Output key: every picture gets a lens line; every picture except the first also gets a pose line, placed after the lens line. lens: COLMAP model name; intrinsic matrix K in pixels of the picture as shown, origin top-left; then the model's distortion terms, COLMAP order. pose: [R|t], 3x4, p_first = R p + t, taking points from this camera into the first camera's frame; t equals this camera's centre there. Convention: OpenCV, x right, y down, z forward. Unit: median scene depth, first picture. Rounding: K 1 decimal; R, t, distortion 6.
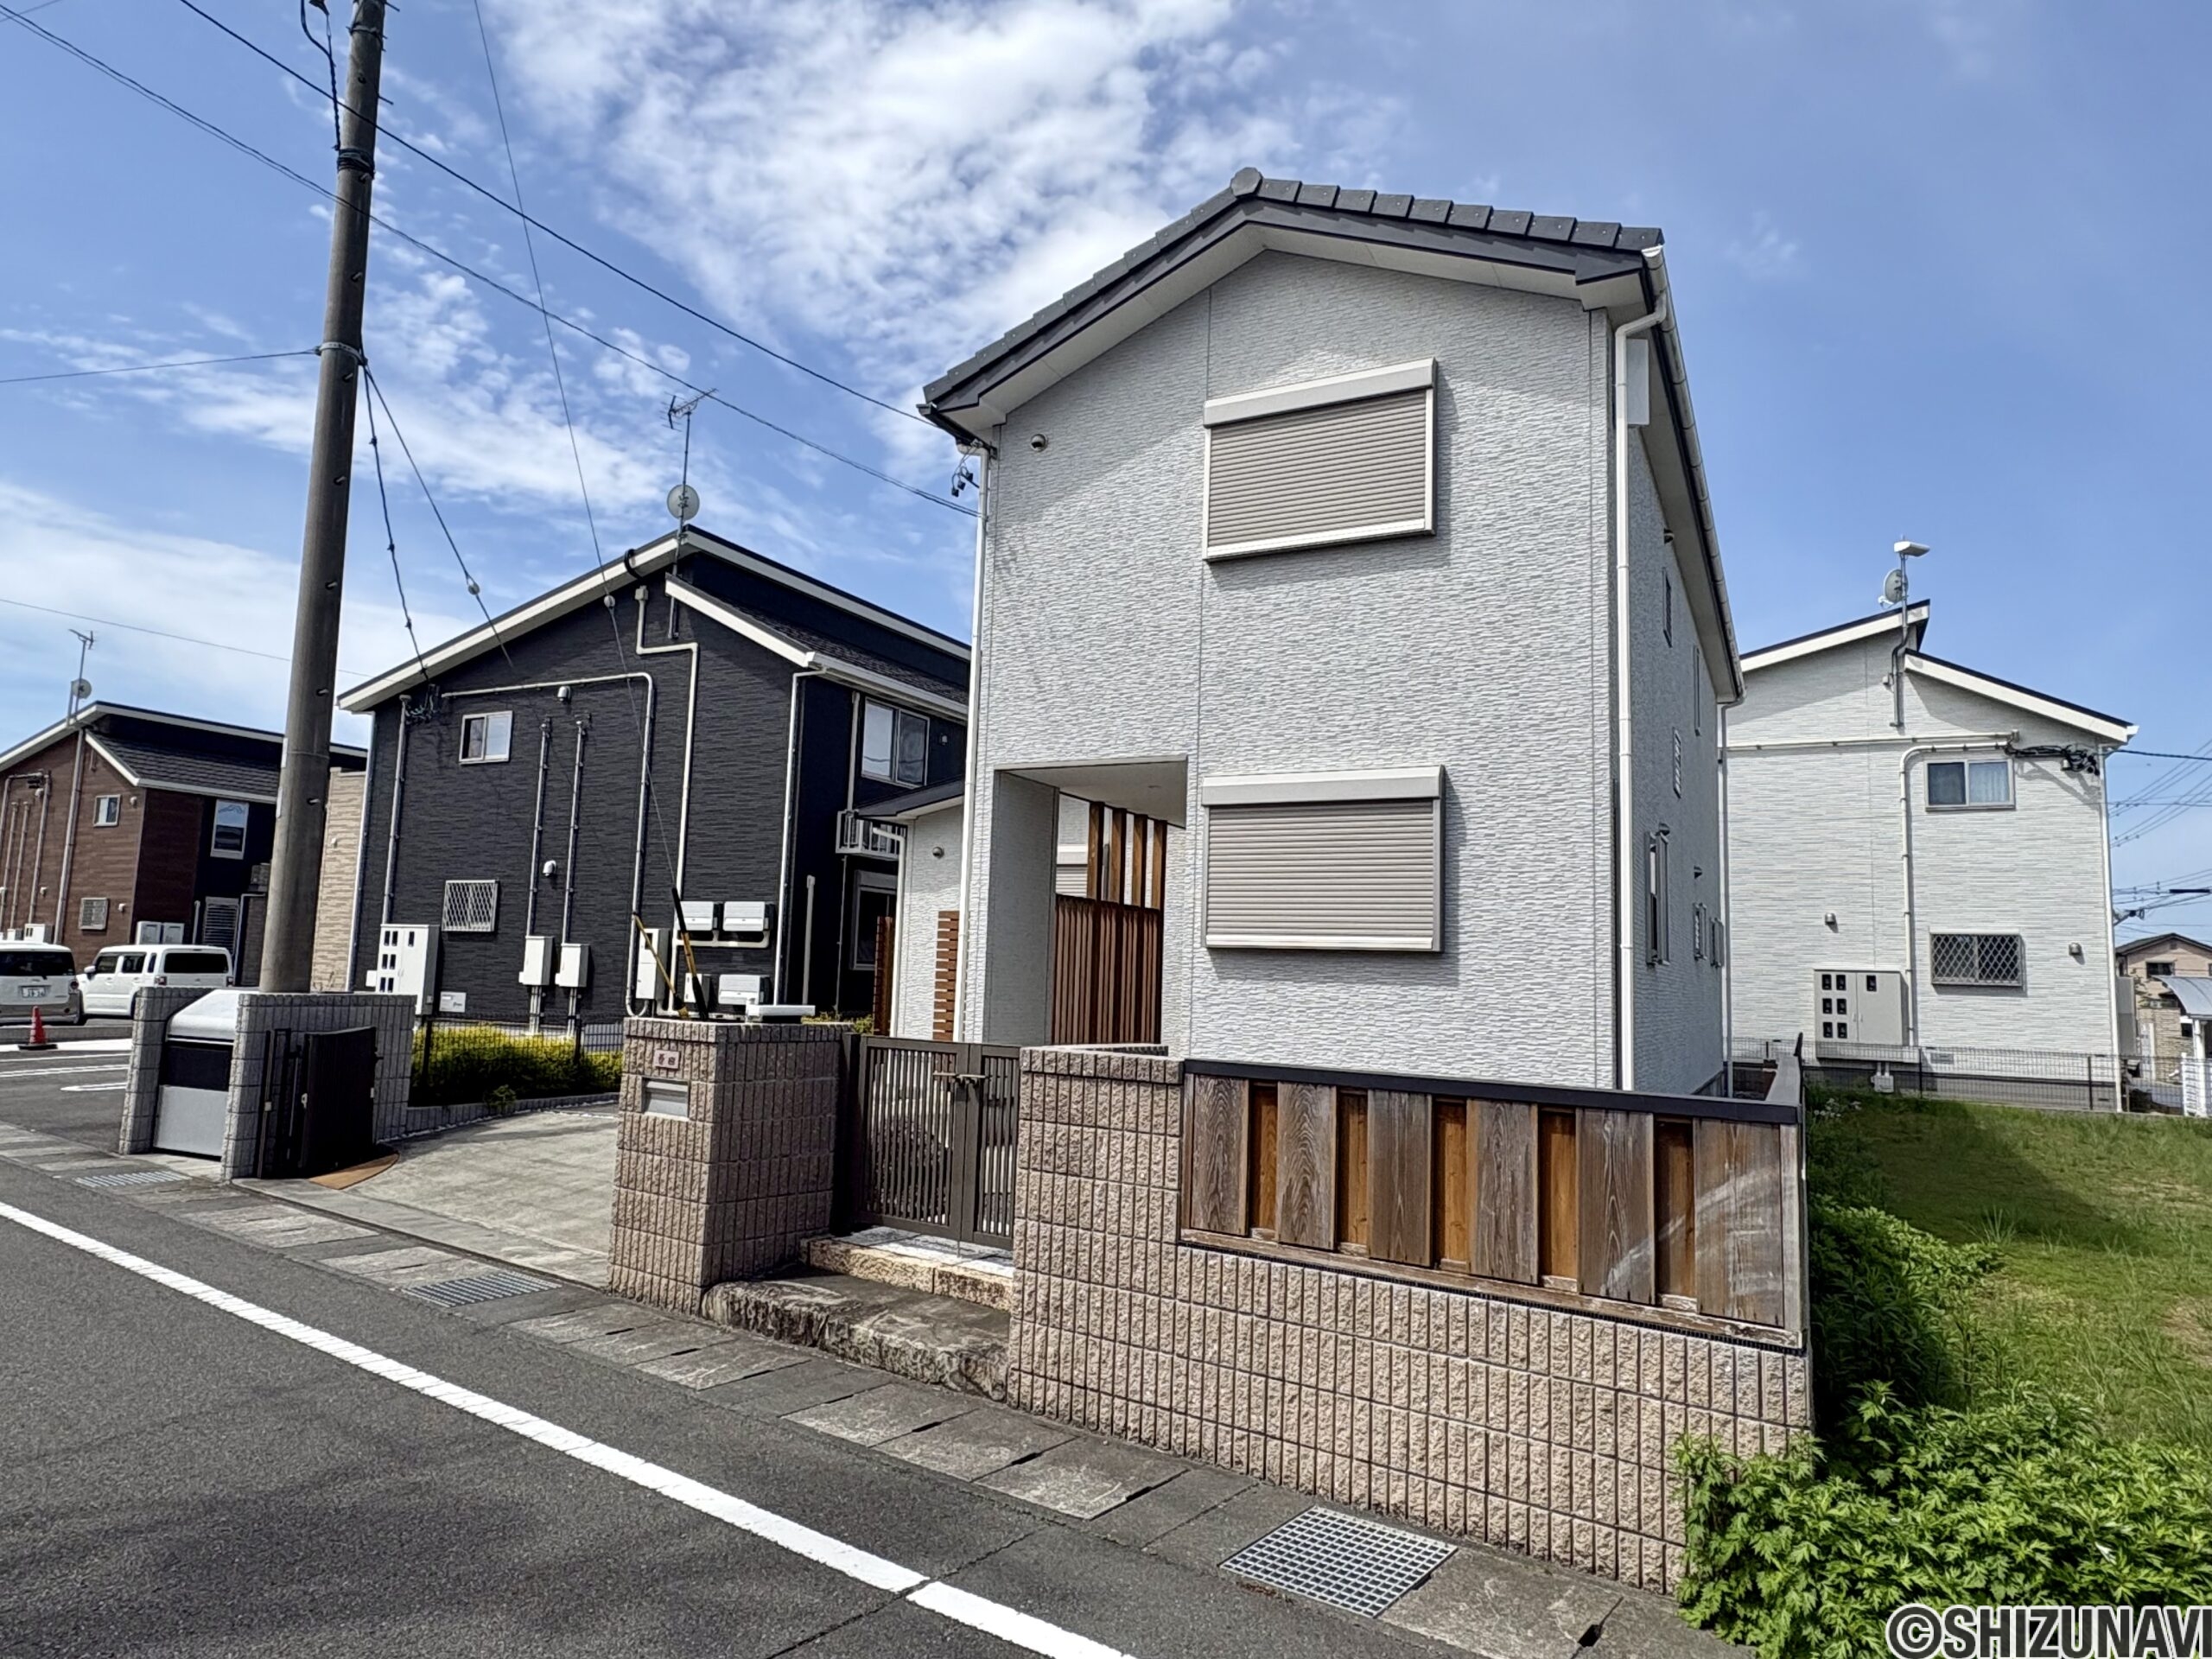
lens RADIAL K [[1338.7, 0, 1104.2], [0, 1338.7, 832.2], [0, 0, 1]] dist [-0.000981, 0.000254]
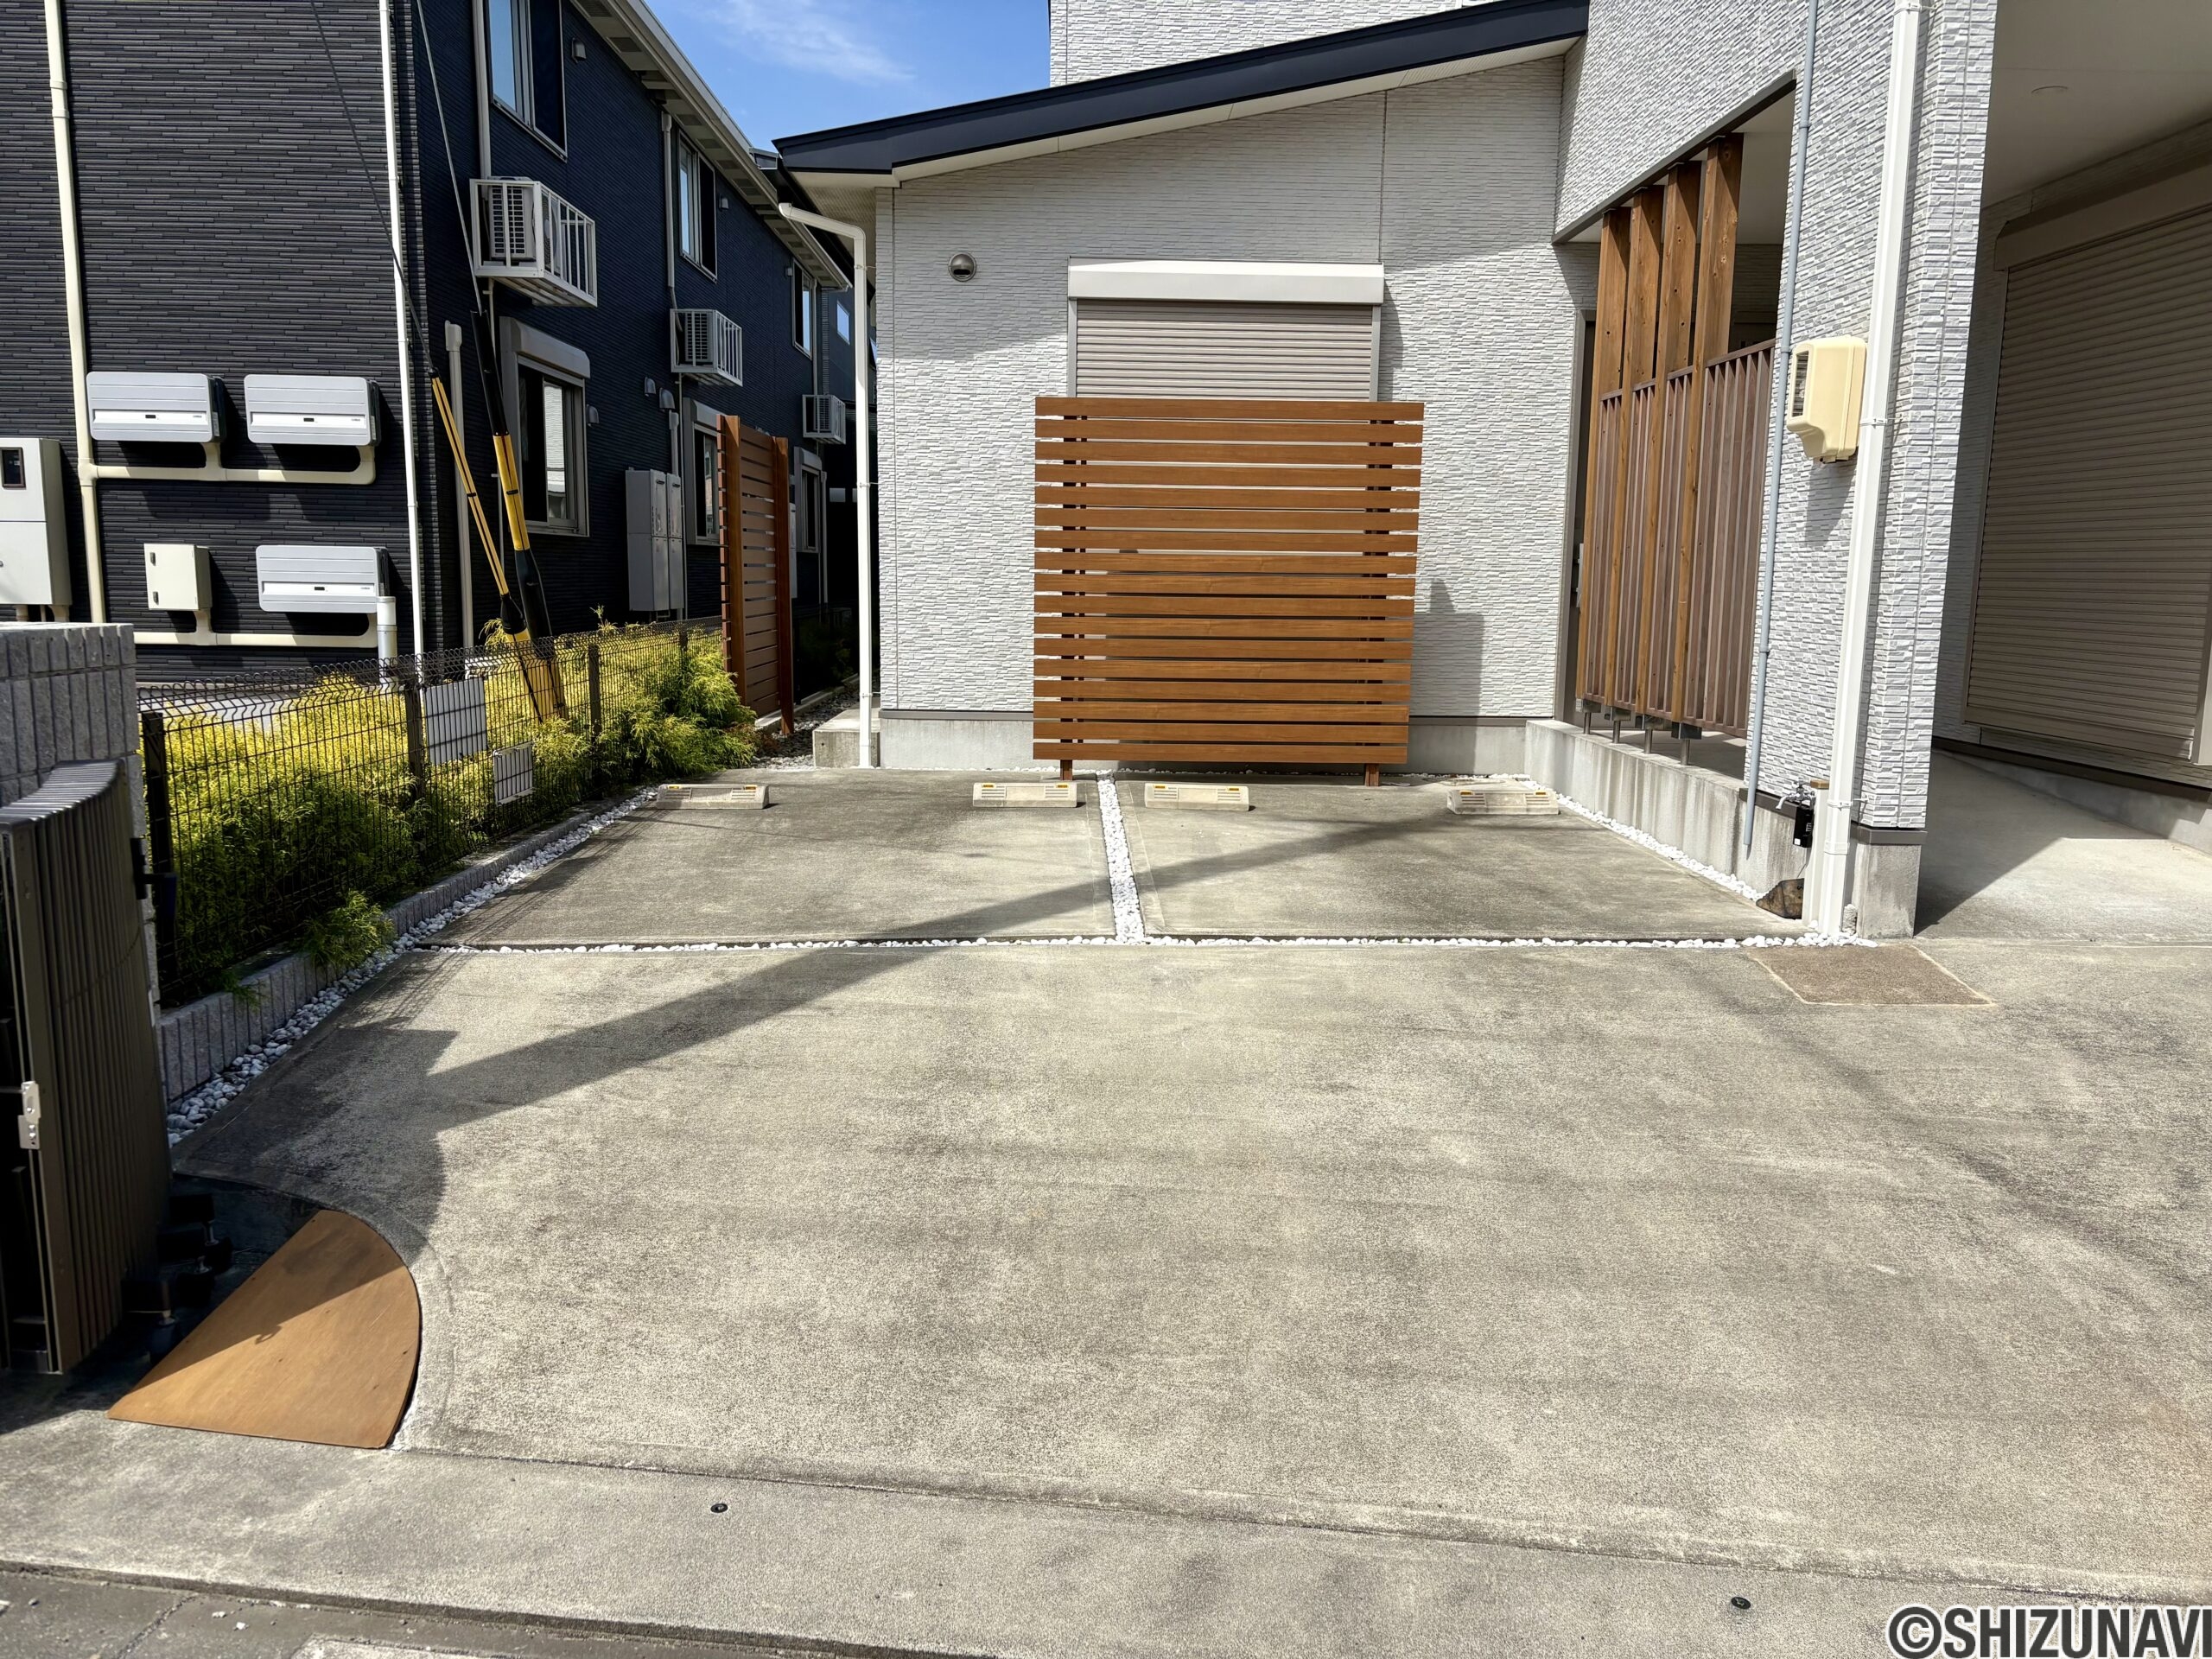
lens RADIAL K [[1684.3, 0, 1100.3], [0, 1684.3, 824.9], [0, 0, 1]] dist [0.045057, -0.044157]
pose [[0.876660, -0.093907, 0.471857, -0.607087], [-0.036939, 0.964733, 0.260625, 0.075253], [-0.479691, -0.245910, 0.842274, 0.719165]]
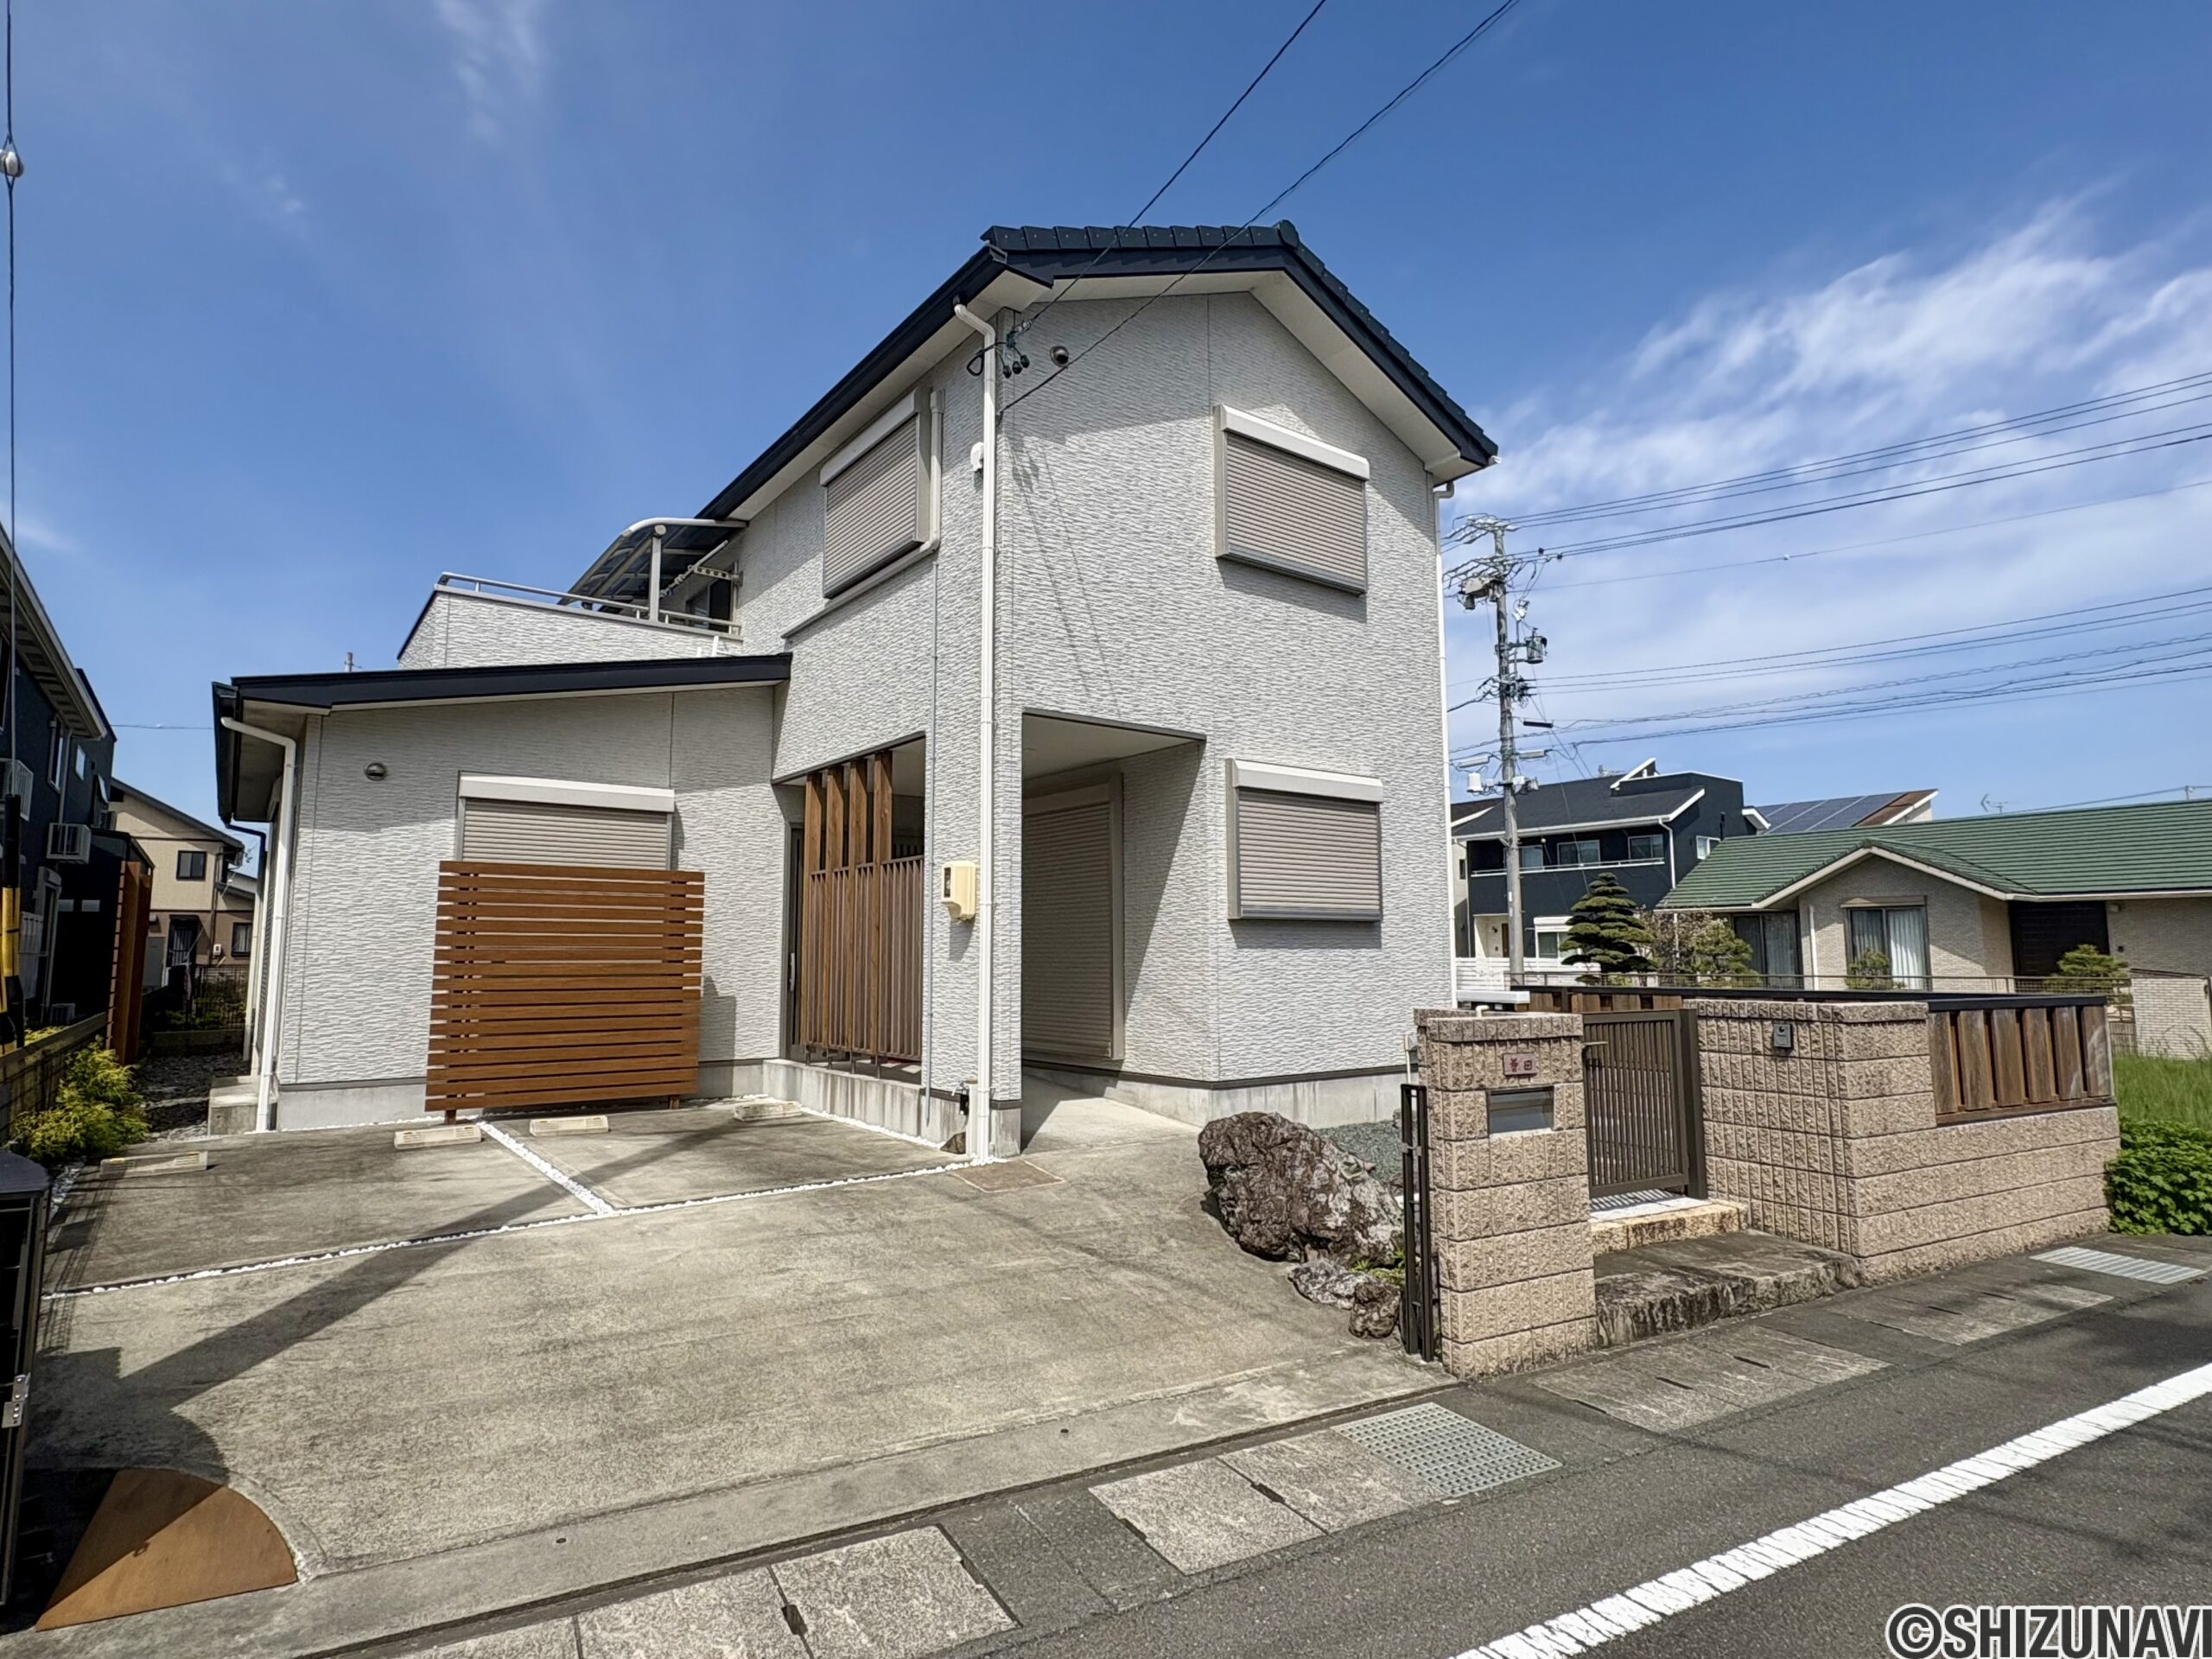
lens RADIAL K [[1161.3, 0, 1112.4], [0, 1161.3, 827.1], [0, 0, 1]] dist [-0.002190, 0.000619]
pose [[0.425074, 0.065501, 0.902786, -0.793463], [-0.082555, 0.996027, -0.033395, 0.051253], [-0.901386, -0.060334, 0.428793, 0.681494]]
